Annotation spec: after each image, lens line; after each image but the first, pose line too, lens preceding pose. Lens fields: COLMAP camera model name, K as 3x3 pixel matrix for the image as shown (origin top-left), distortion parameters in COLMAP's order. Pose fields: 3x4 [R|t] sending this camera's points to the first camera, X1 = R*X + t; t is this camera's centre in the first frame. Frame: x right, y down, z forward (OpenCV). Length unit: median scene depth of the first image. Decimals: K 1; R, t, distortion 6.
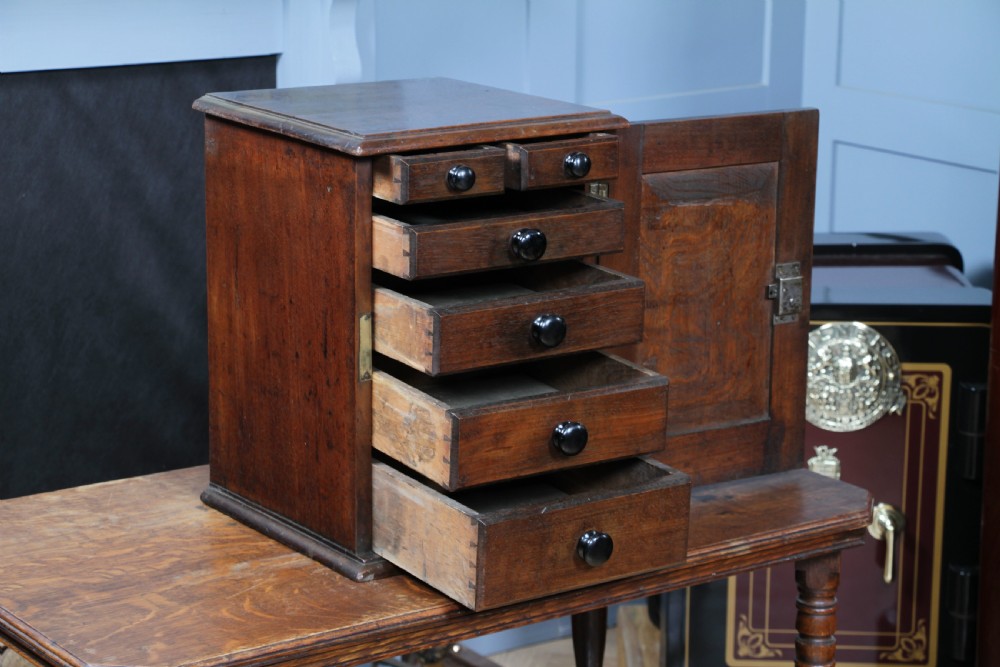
lens RADIAL K [[2537.0, 0, 502.8], [0, 2537.0, 329.7], [0, 0, 1]] dist [0.278119, 0.083370]
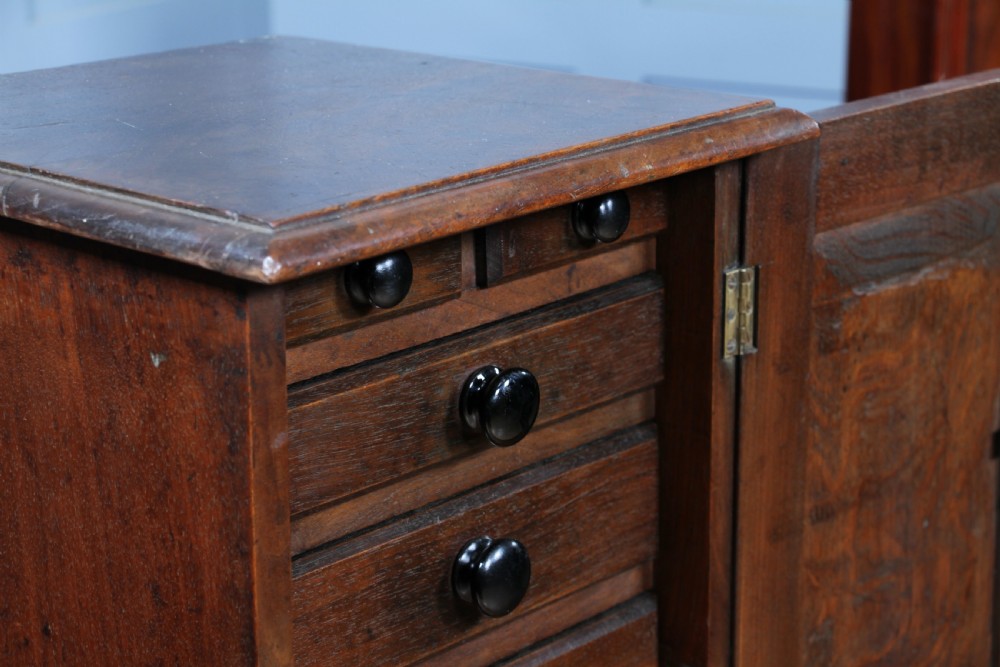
lens RADIAL K [[2315.3, 0, 499.0], [0, 2315.3, 333.4], [0, 0, 1]] dist [0.252432, 0.065116]
pose [[0.972671, -0.080546, 0.217771, -0.086397], [0.070627, 0.996096, 0.052968, -0.067958], [-0.221187, -0.036140, 0.974561, 0.602421]]
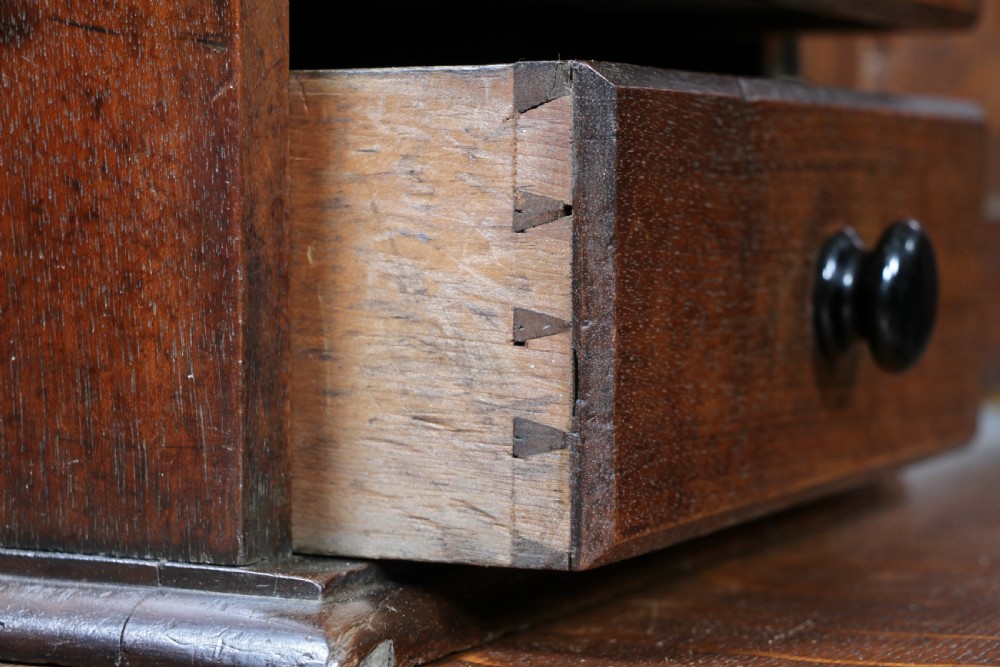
lens RADIAL K [[2415.6, 0, 500.0], [0, 2415.6, 327.5], [0, 0, 1]] dist [0.238060, 0.271853]
pose [[0.876243, -0.017260, 0.481560, -0.117507], [0.124079, 0.973741, -0.190873, 0.100629], [-0.465621, 0.227003, 0.855375, 0.785217]]
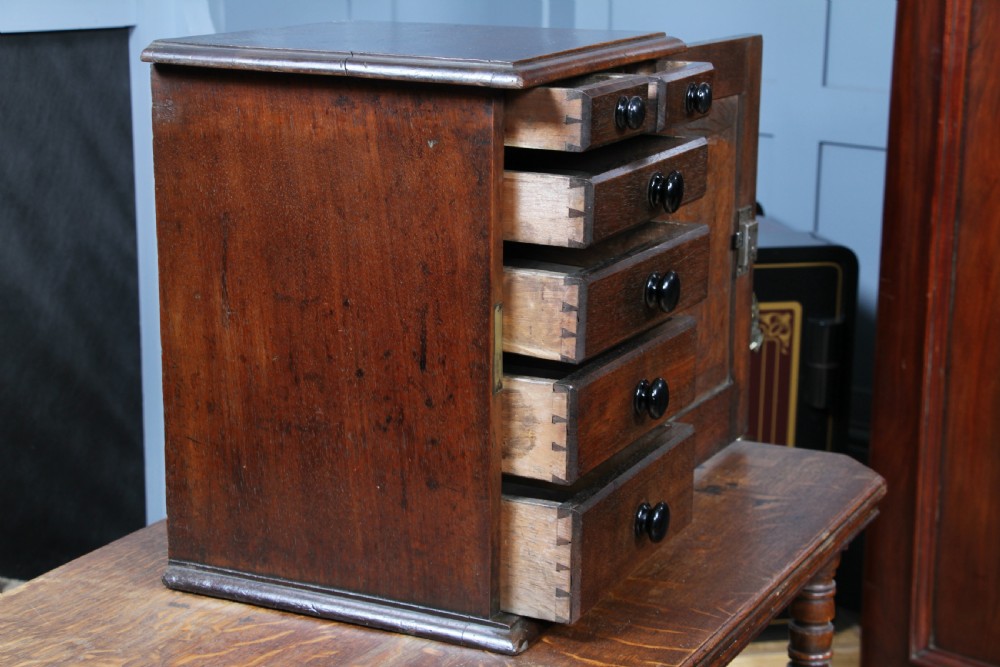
lens RADIAL K [[1870.7, 0, 498.9], [0, 1870.7, 333.7], [0, 0, 1]] dist [0.160559, -0.060908]
pose [[0.876107, -0.118029, 0.467445, -0.289891], [0.115615, 0.992713, 0.033968, -0.015007], [-0.468048, 0.024284, 0.883369, 0.466578]]
